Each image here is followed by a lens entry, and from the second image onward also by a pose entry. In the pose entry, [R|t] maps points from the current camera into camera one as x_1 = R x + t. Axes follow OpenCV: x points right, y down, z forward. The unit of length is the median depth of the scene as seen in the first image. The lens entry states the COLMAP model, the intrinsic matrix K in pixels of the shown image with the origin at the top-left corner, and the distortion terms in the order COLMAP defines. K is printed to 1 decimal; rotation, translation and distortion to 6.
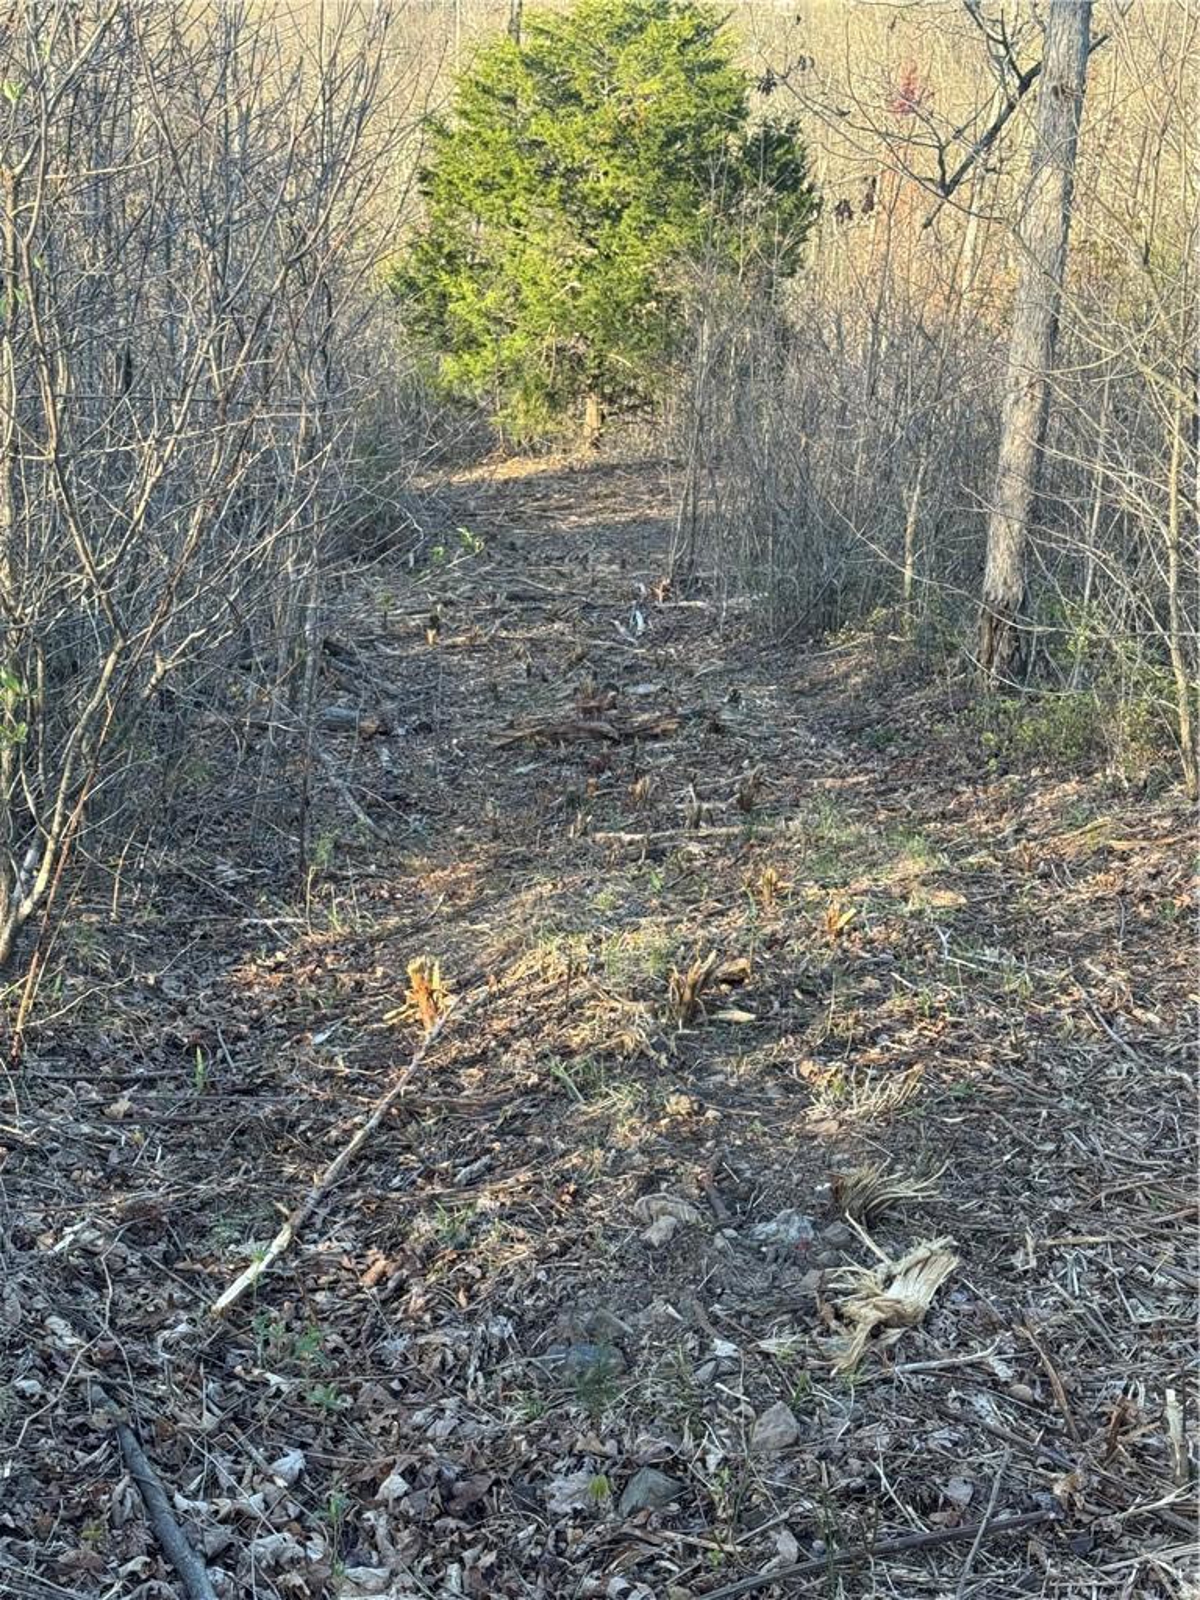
lens RADIAL K [[2281.9, 0, 603.1], [0, 2281.9, 801.8], [0, 0, 1]] dist [0.043287, 0.000000]
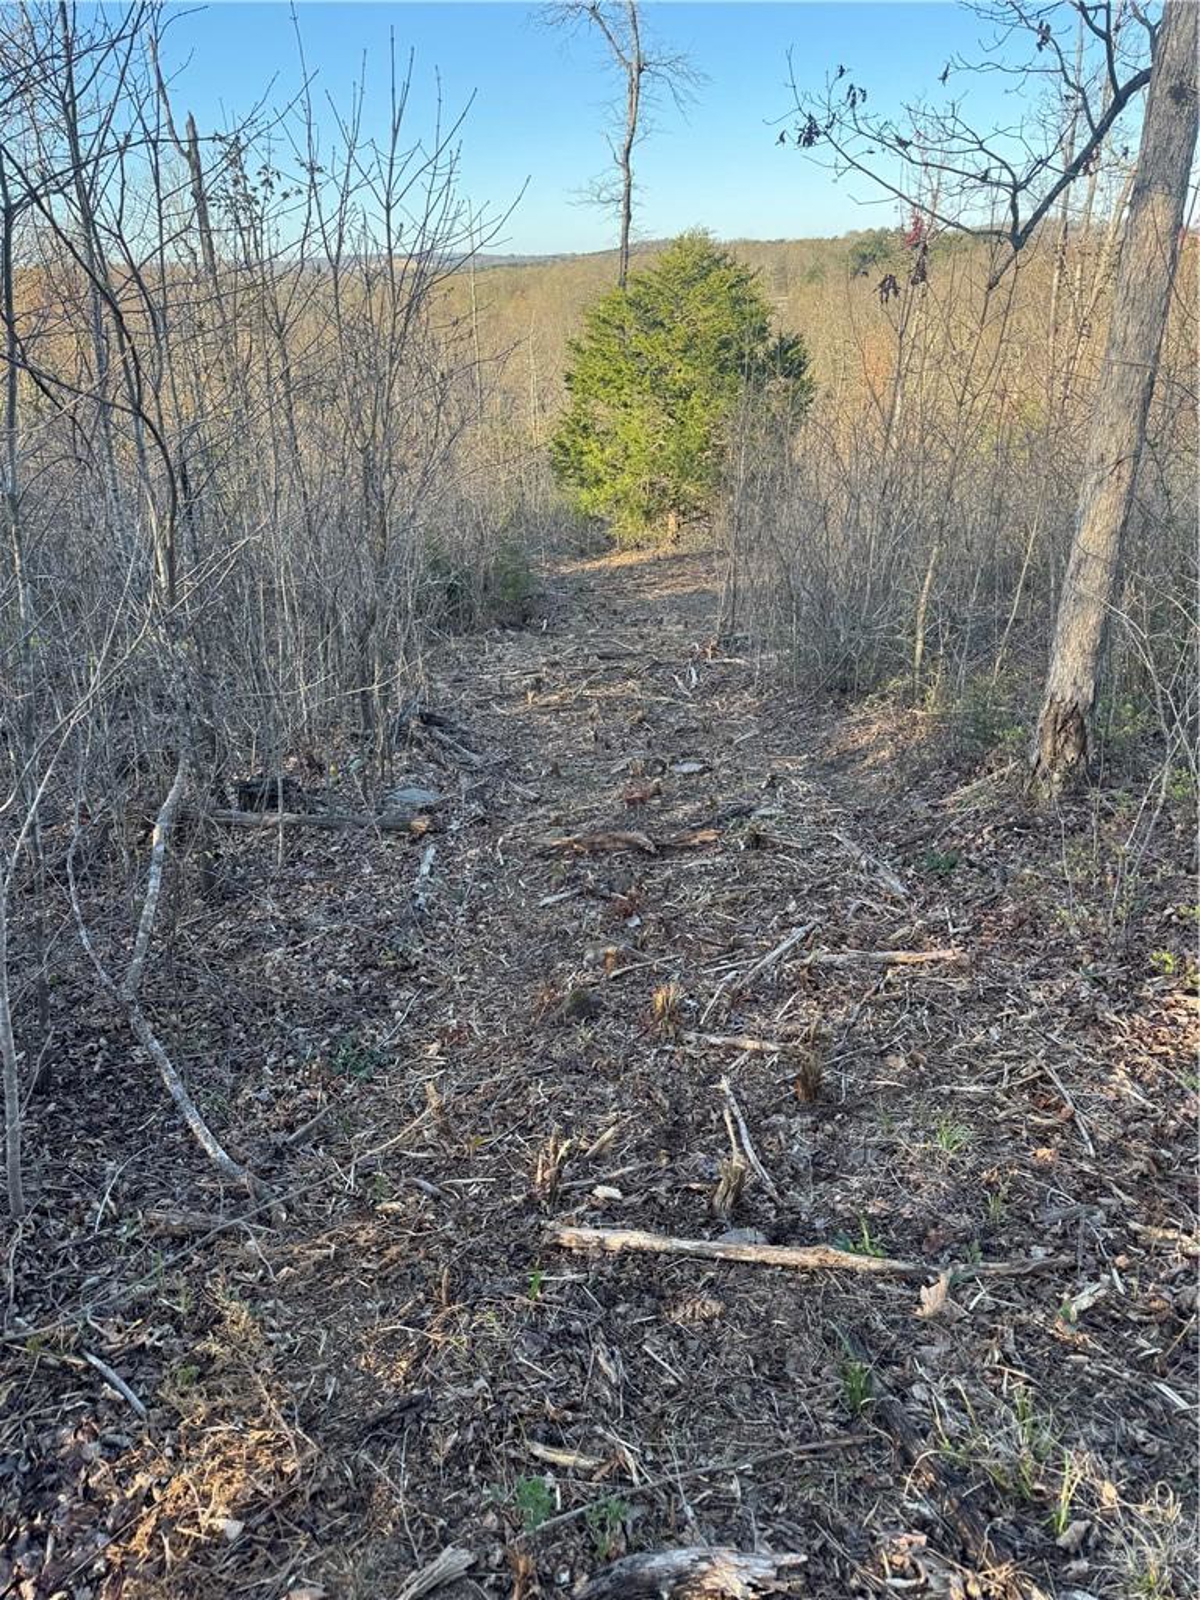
lens RADIAL K [[1101.9, 0, 584.5], [0, 1101.9, 795.2], [0, 0, 1]] dist [0.042281, -0.042342]
pose [[0.995099, -0.007533, -0.098599, 0.009273], [0.014379, 0.997519, 0.068912, -0.032873], [0.097836, -0.069992, 0.992738, 0.207192]]
